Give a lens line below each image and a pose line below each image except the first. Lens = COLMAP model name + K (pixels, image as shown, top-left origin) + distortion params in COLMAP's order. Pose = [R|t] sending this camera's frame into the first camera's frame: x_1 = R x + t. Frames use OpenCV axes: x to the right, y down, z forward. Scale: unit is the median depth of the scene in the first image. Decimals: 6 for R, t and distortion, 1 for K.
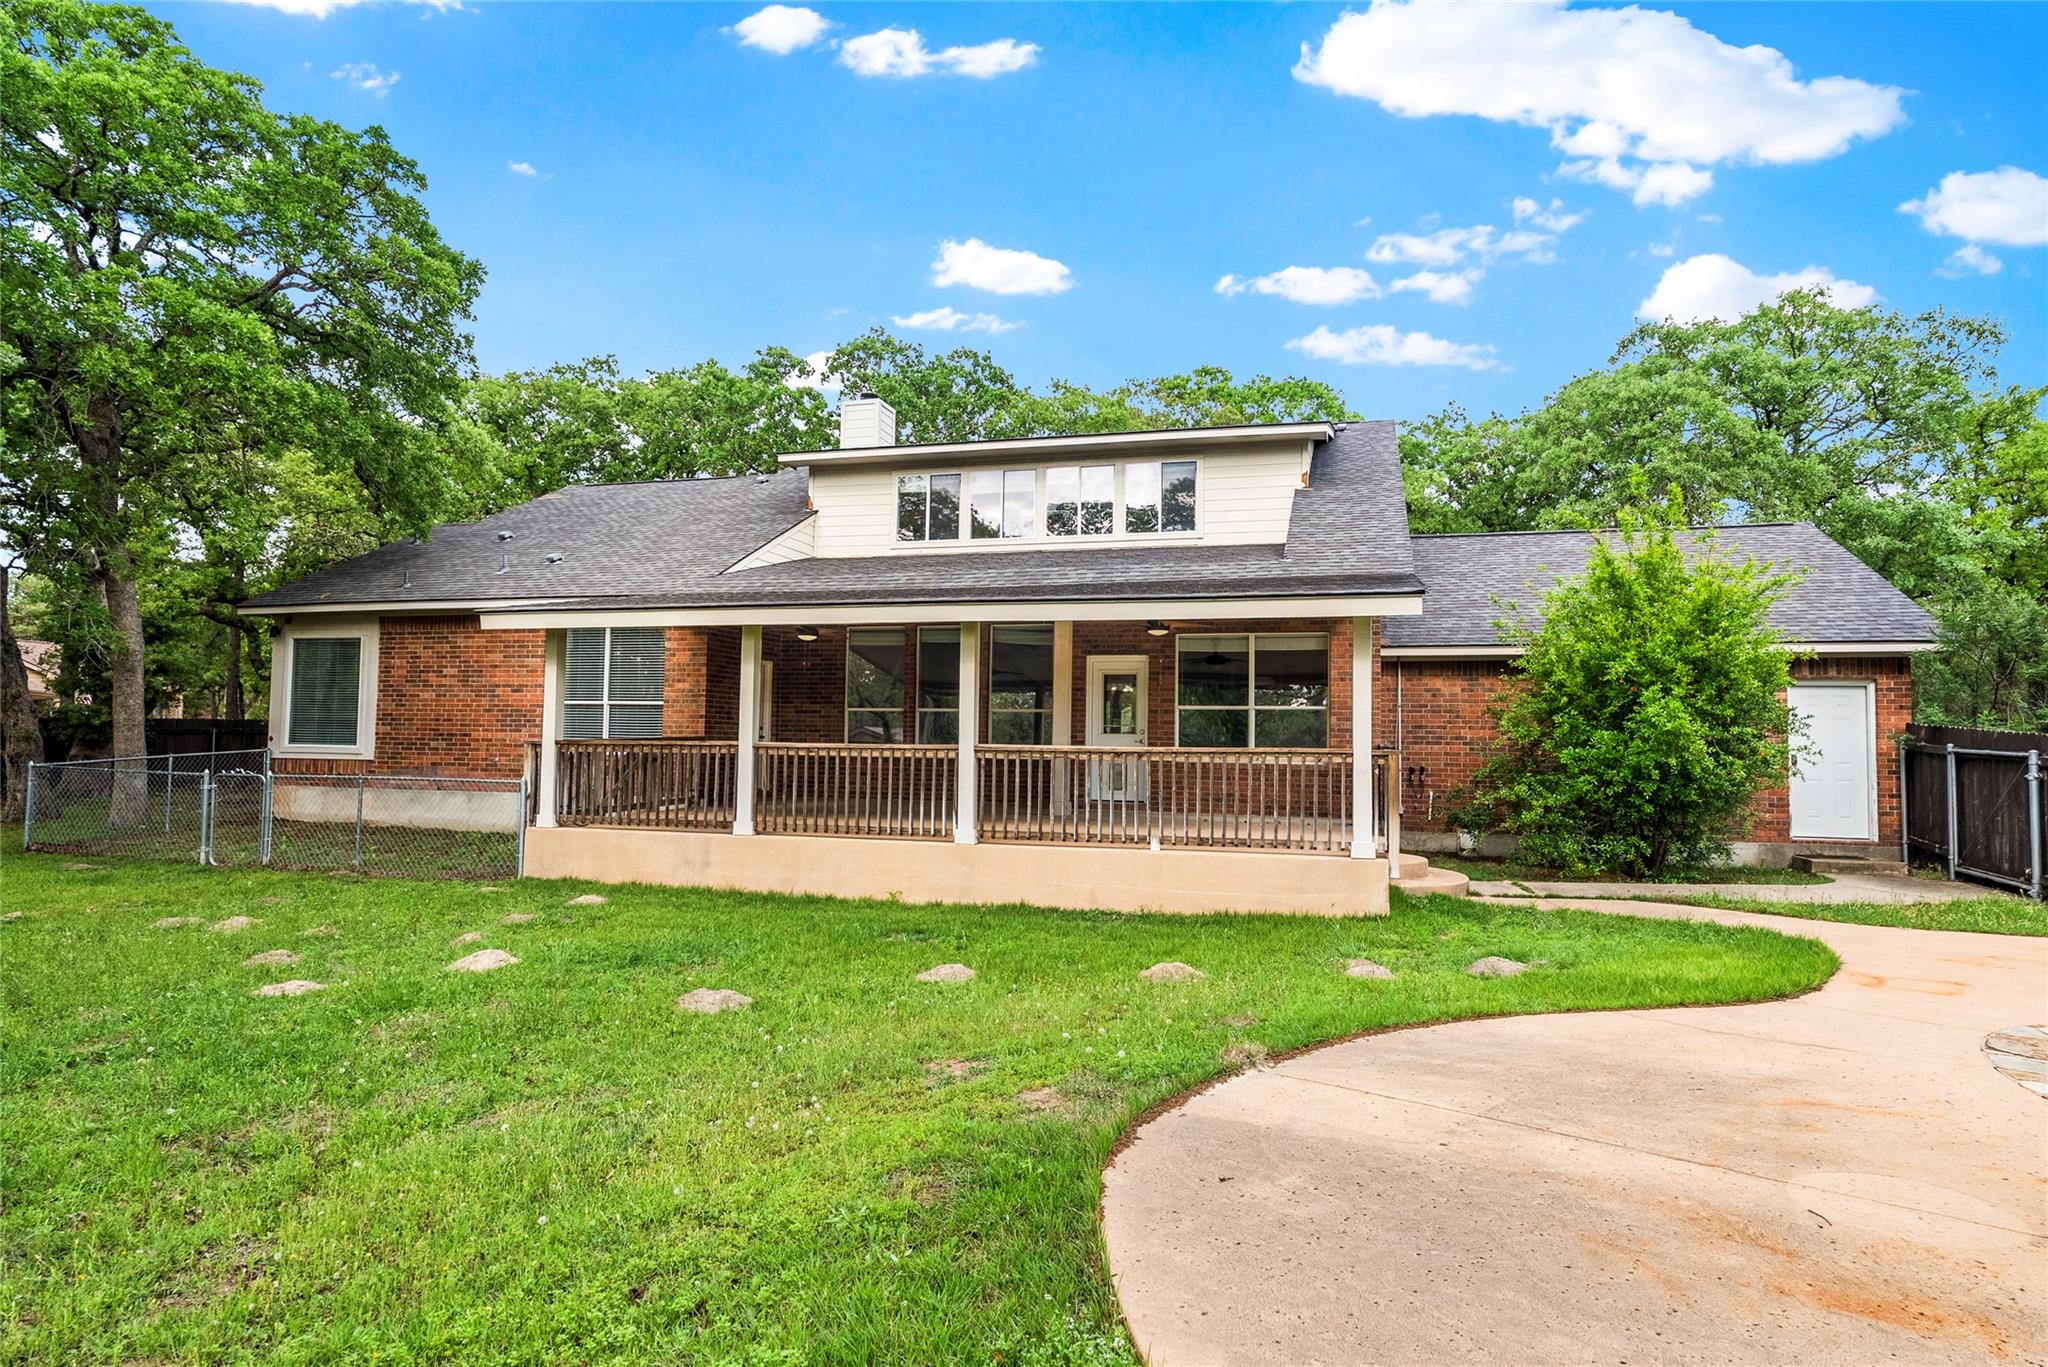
lens RADIAL K [[1189.5, 0, 1044.7], [0, 1189.5, 735.3], [0, 0, 1]] dist [0.003617, -0.008789]
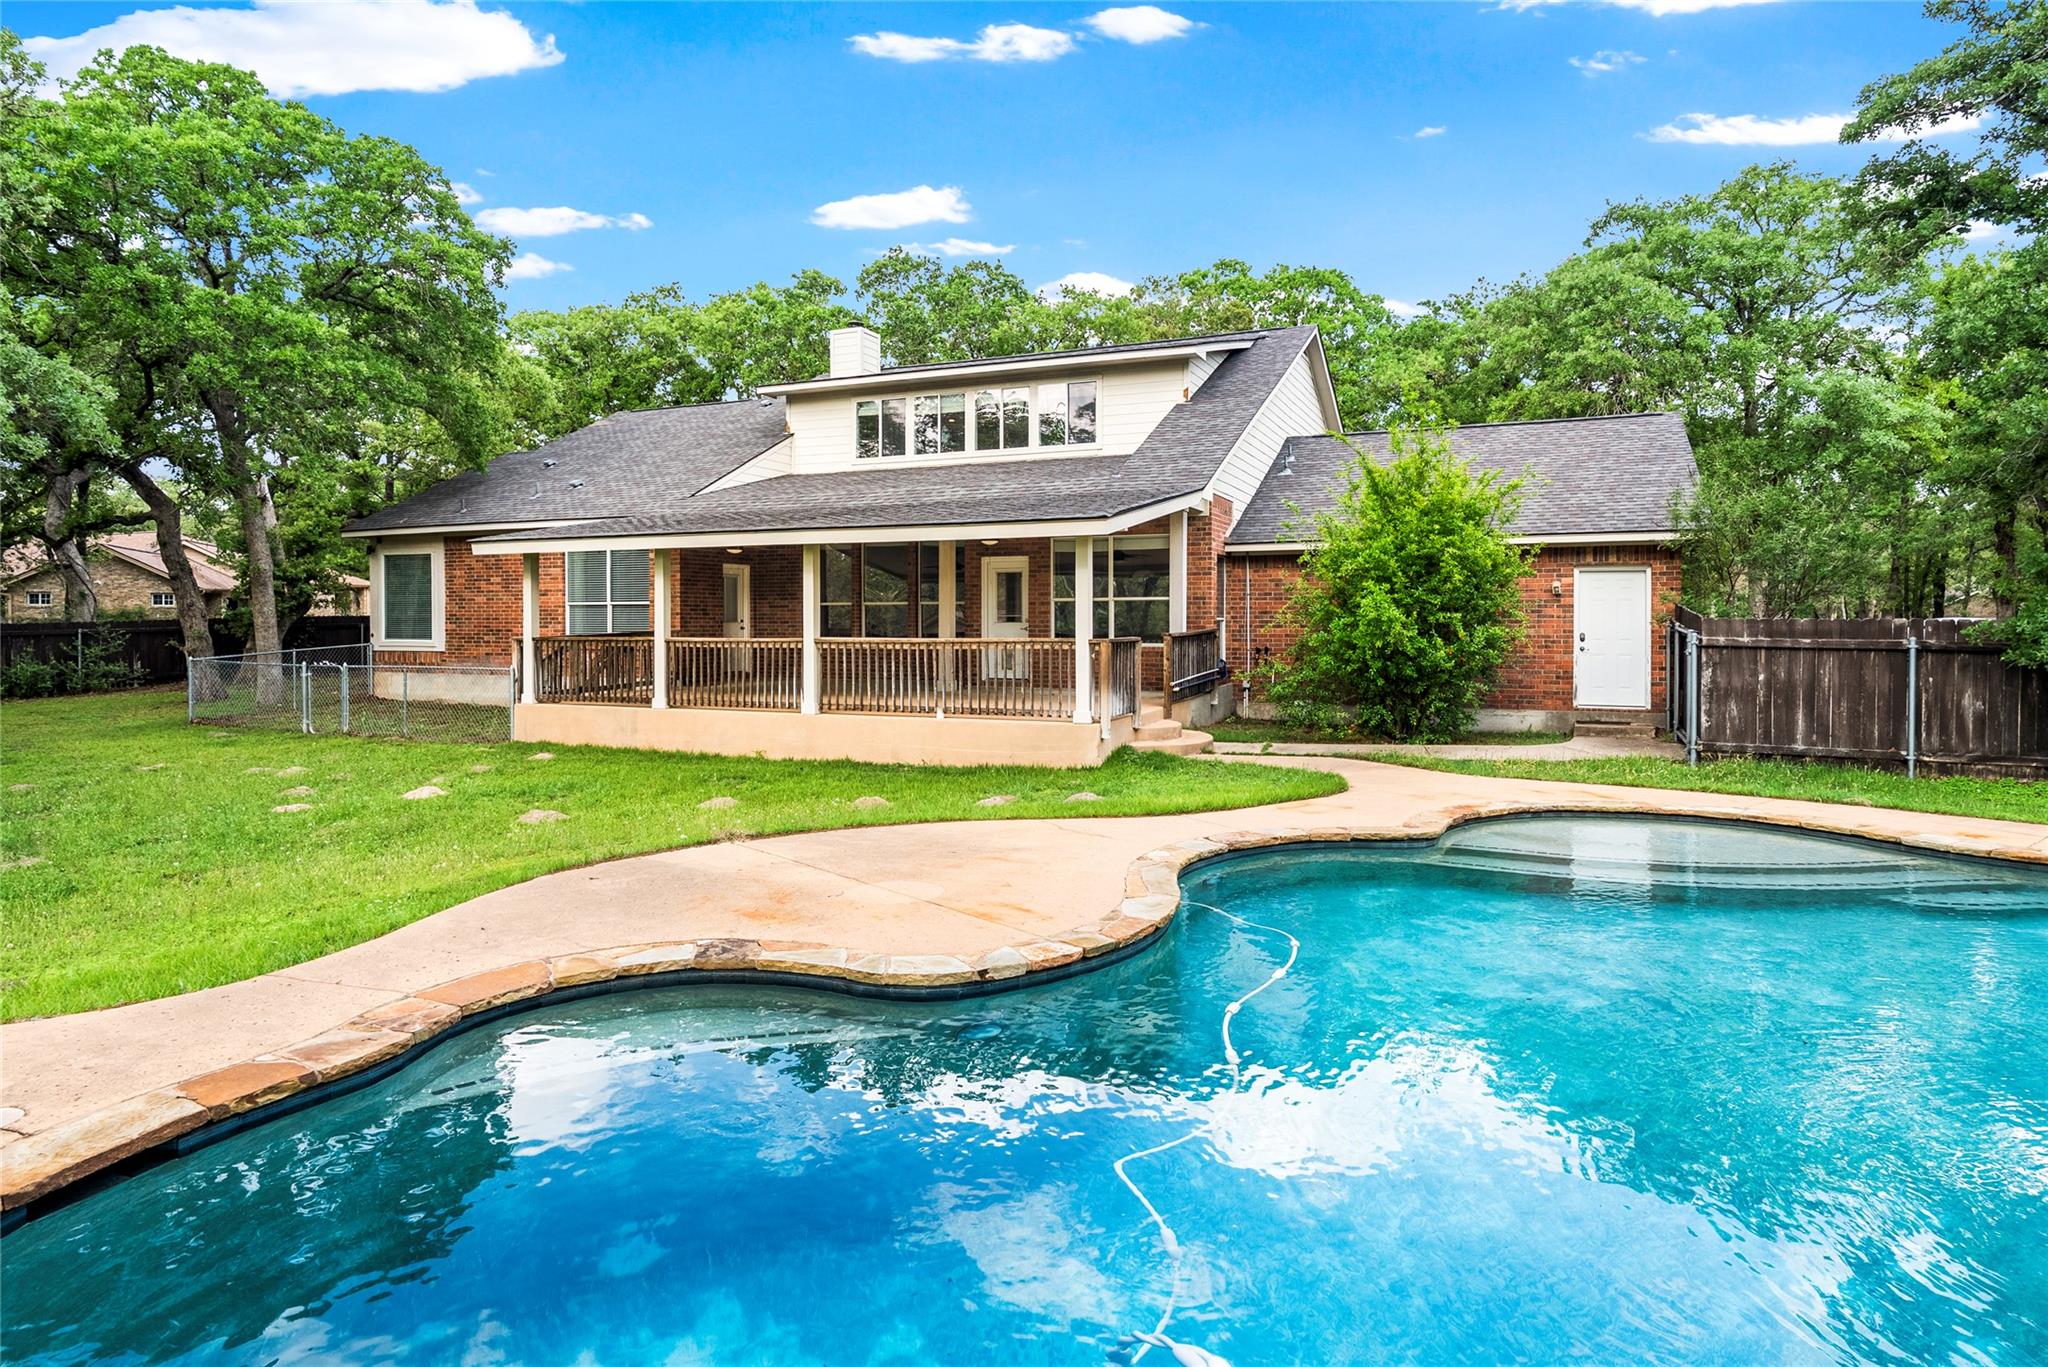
lens RADIAL K [[1189.5, 0, 1027.5], [0, 1189.5, 690.3], [0, 0, 1]] dist [0.003617, -0.008789]
pose [[0.989996, -0.007593, -0.140887, 0.252036], [0.016937, 0.997726, 0.065241, -0.011055], [0.140072, -0.066974, 0.987874, -0.180073]]
